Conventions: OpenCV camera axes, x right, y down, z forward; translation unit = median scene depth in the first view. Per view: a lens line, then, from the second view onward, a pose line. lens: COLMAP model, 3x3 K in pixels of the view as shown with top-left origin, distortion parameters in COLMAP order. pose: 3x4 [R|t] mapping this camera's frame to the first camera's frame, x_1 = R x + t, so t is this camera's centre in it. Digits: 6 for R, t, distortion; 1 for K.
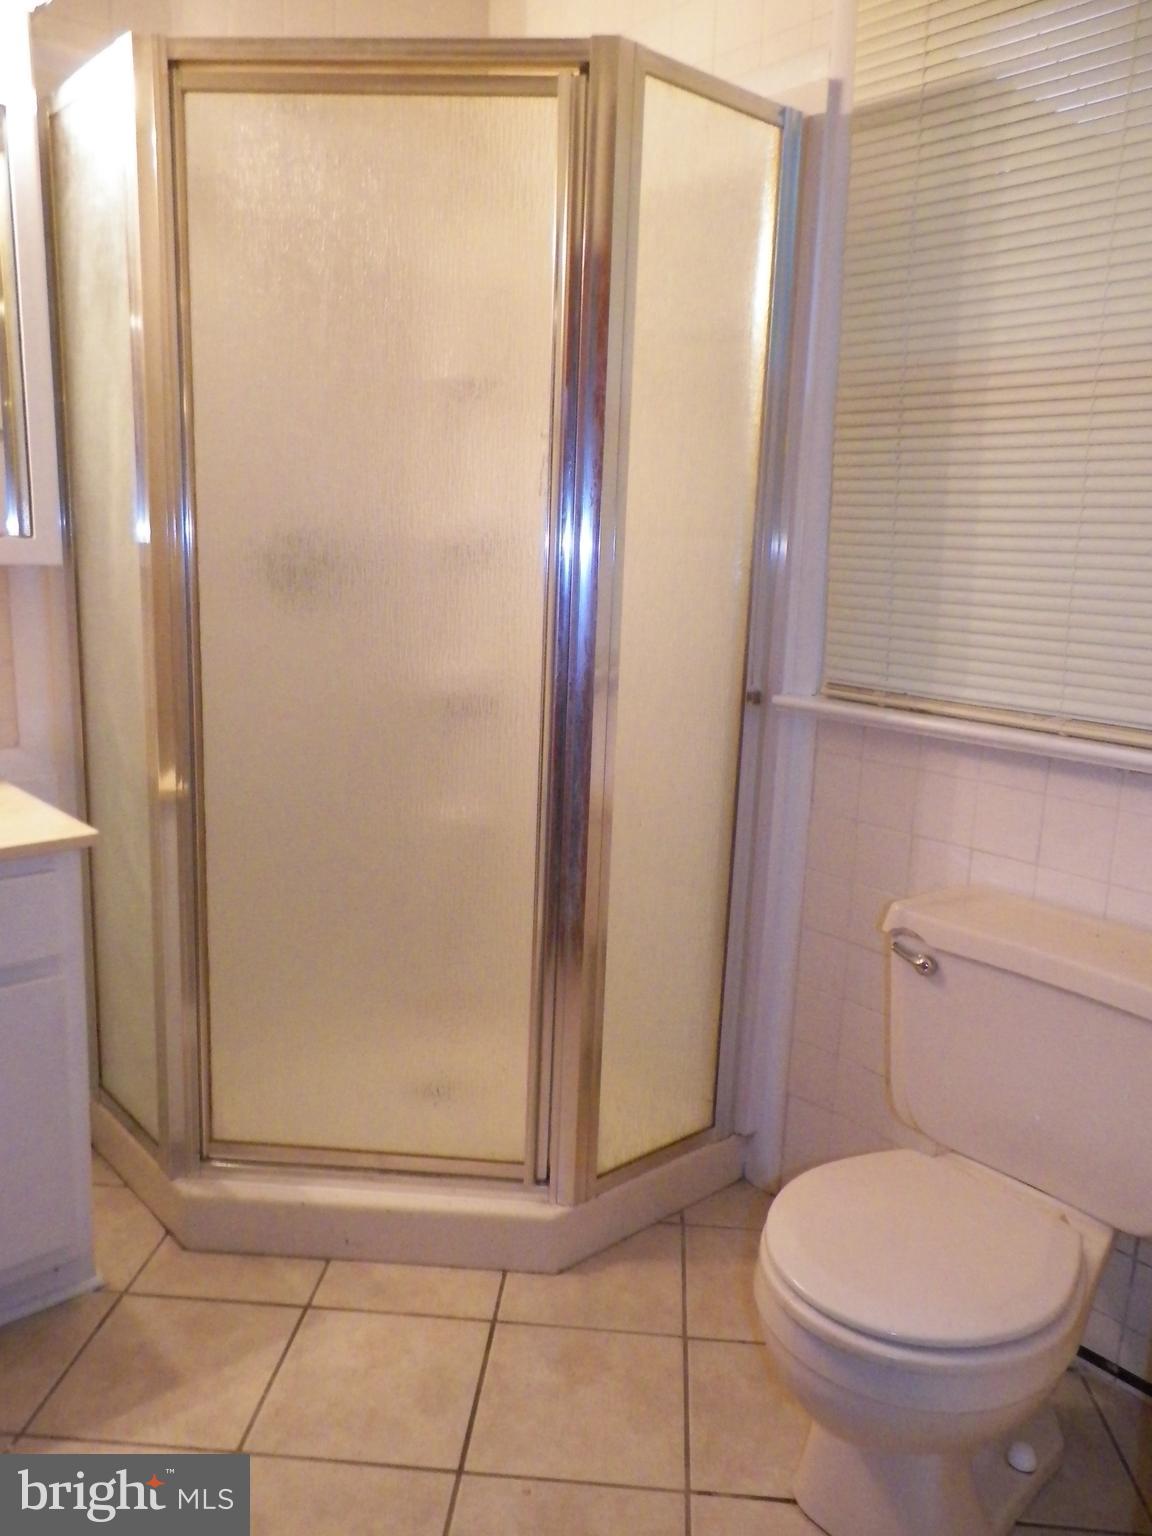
lens RADIAL K [[1157.5, 0, 585.8], [0, 1157.5, 767.5], [0, 0, 1]] dist [0.019360, -0.004396]
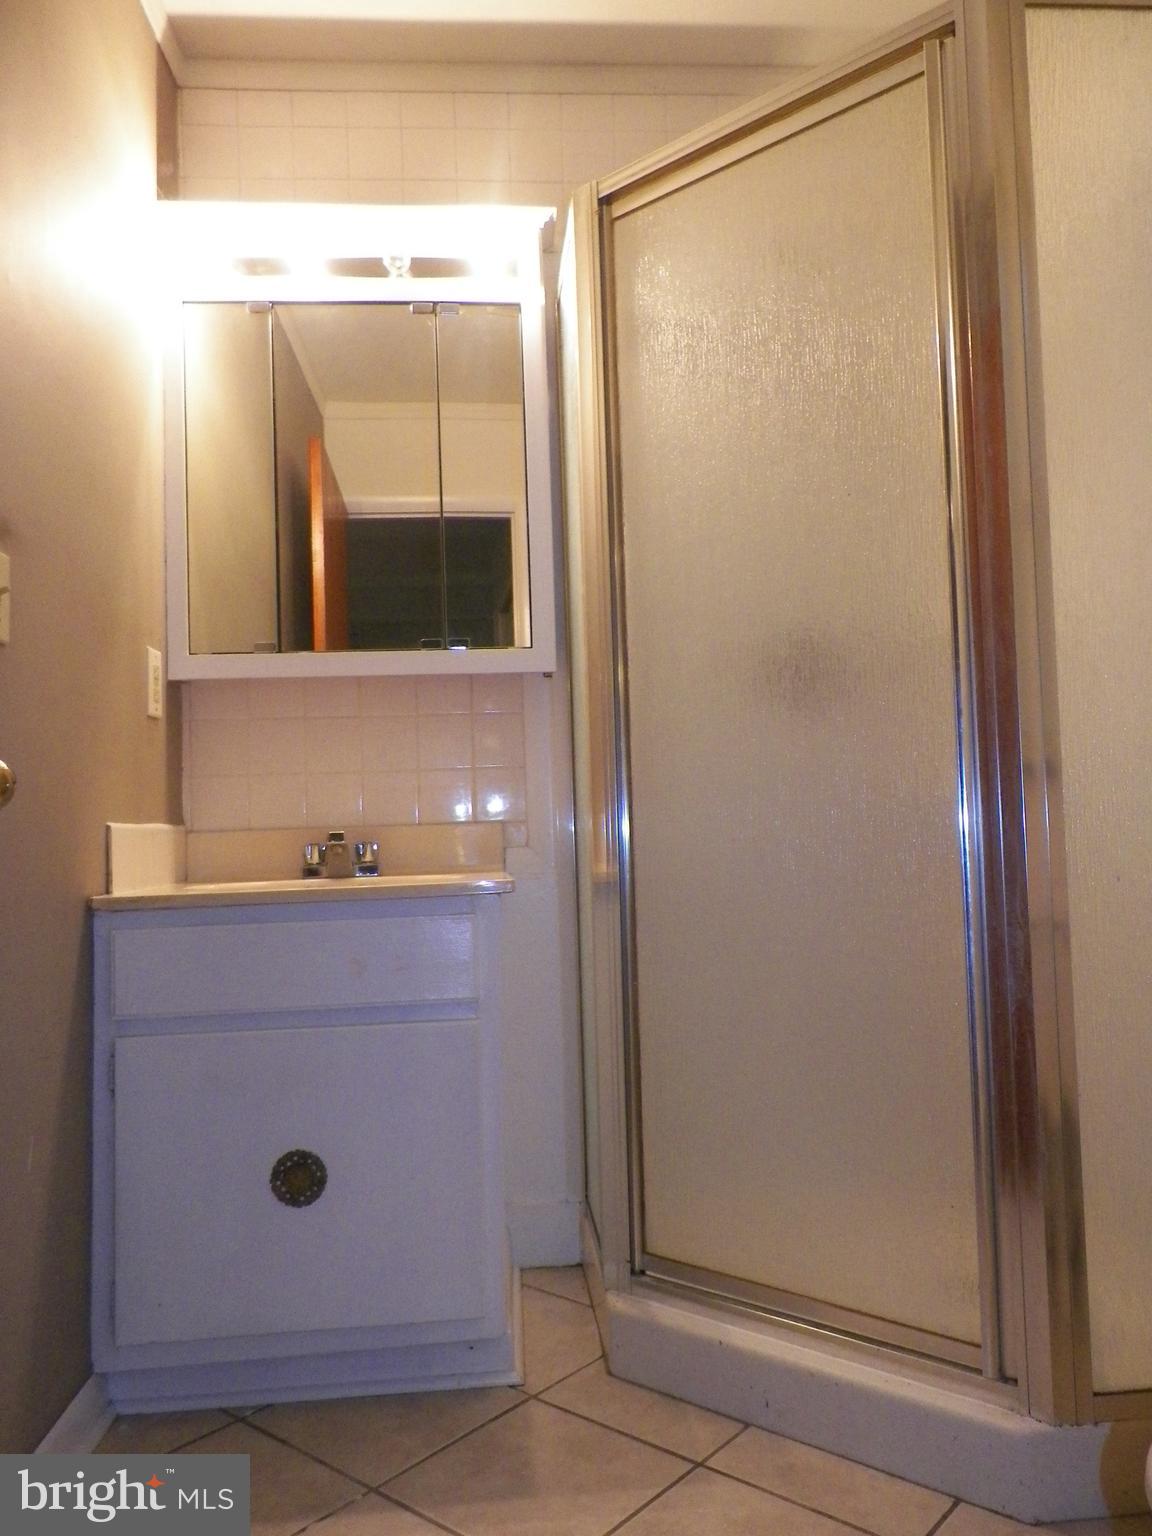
lens RADIAL K [[1157.5, 0, 585.8], [0, 1157.5, 767.5], [0, 0, 1]] dist [0.019360, -0.004396]
pose [[0.805912, -0.089475, -0.585235, 0.219999], [-0.056476, 0.972387, -0.226438, 0.169980], [0.589335, 0.215541, 0.778605, 0.195664]]
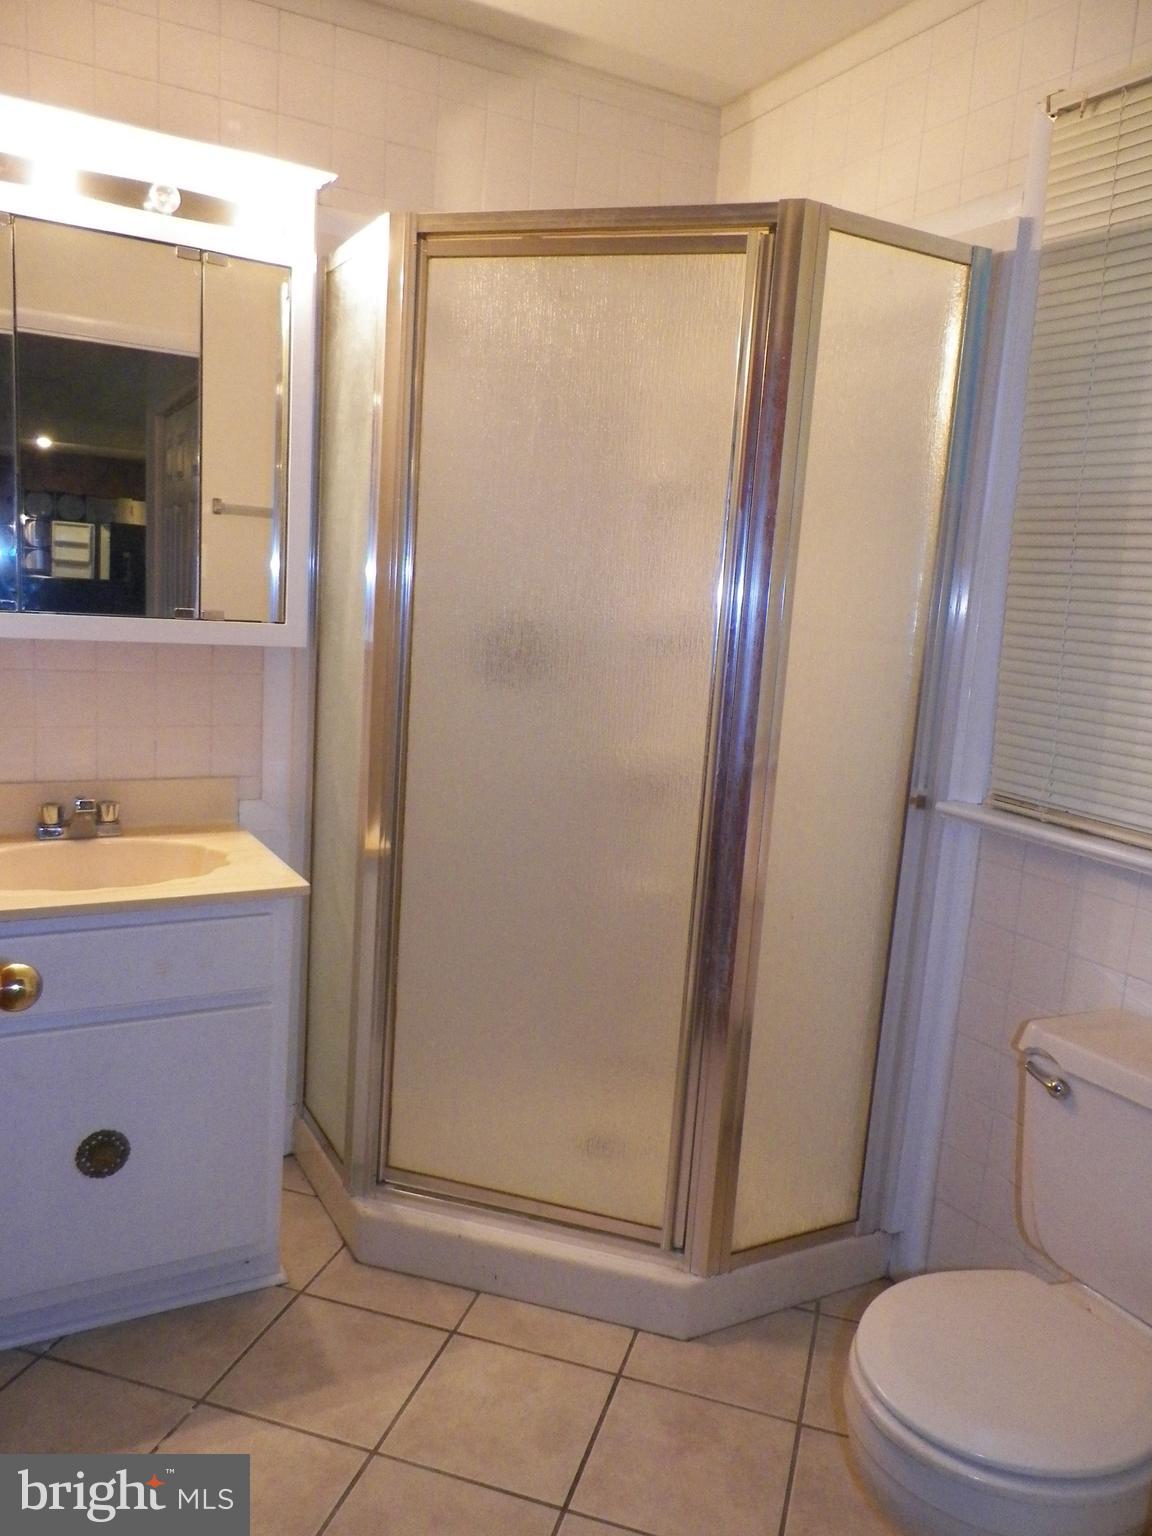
lens RADIAL K [[1157.5, 0, 585.8], [0, 1157.5, 767.5], [0, 0, 1]] dist [0.019360, -0.004396]
pose [[0.975442, 0.062551, -0.211187, 0.078946], [-0.072334, 0.996621, -0.038914, -0.032496], [0.208040, 0.053235, 0.976671, -0.070931]]
